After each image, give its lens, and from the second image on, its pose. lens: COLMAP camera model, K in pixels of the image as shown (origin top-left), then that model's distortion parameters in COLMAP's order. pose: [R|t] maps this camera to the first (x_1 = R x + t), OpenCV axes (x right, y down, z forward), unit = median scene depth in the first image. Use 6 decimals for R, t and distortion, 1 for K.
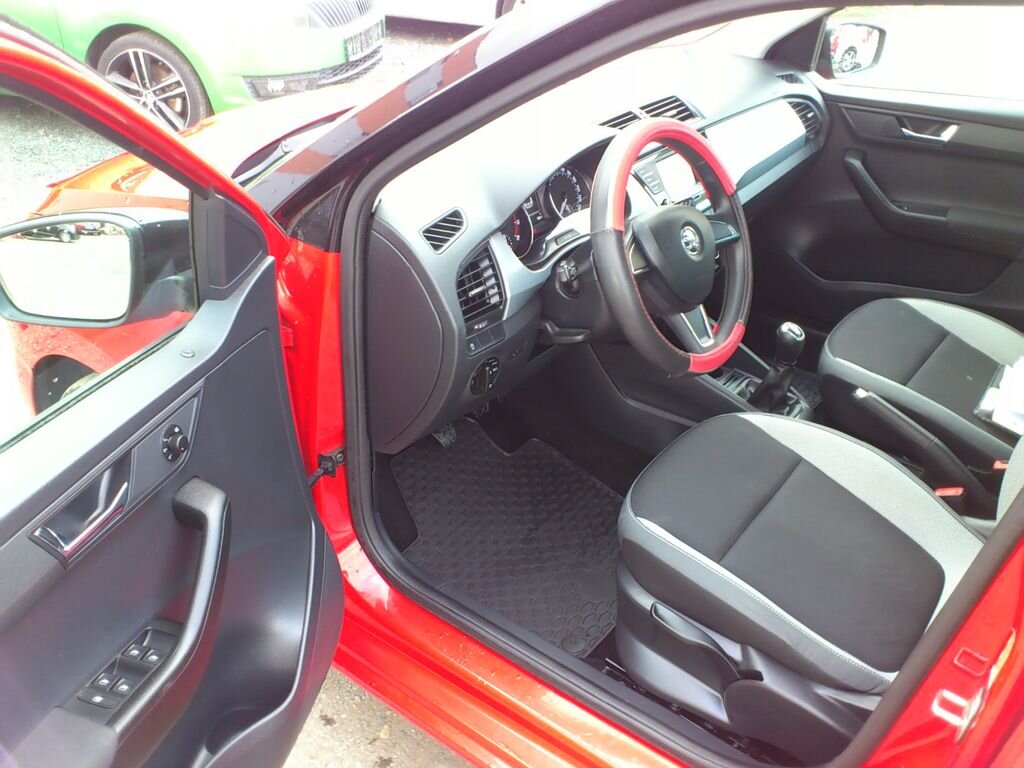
lens RADIAL K [[929.3, 0, 512.0], [0, 929.3, 384.0], [0, 0, 1]] dist [0.015376, 0.001940]
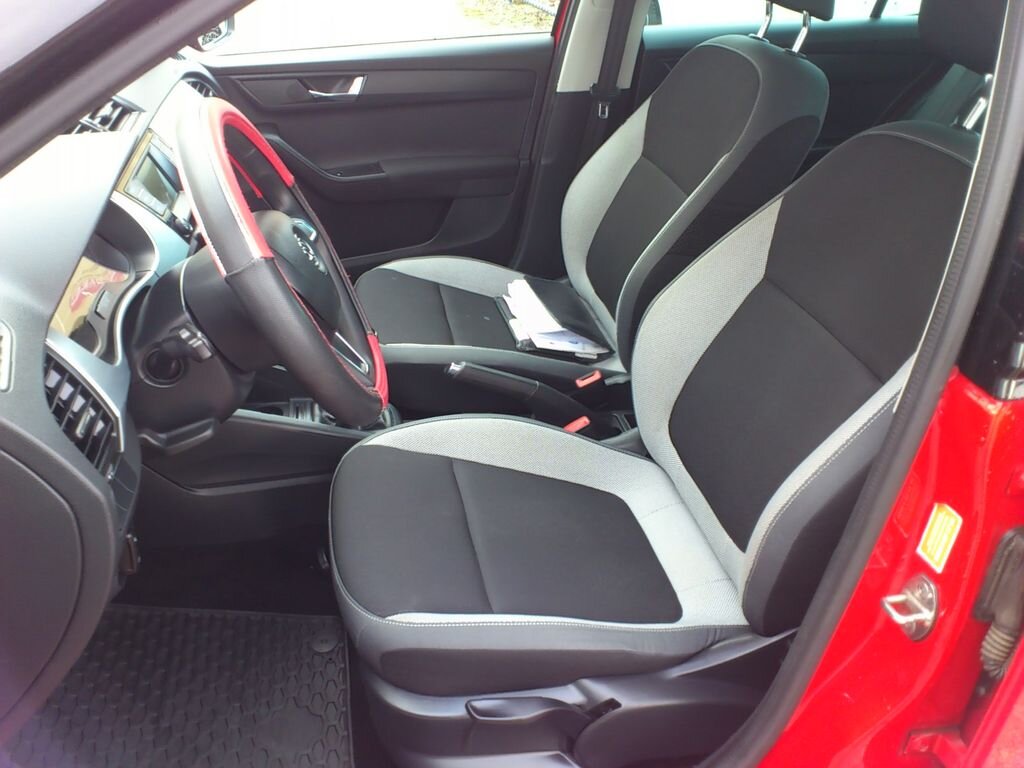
lens RADIAL K [[929.3, 0, 512.0], [0, 929.3, 384.0], [0, 0, 1]] dist [0.015376, 0.001940]
pose [[0.662412, -0.372048, 0.650223, -0.182661], [0.375427, 0.915966, 0.141637, -0.082316], [-0.648278, 0.150289, 0.746424, 0.294258]]
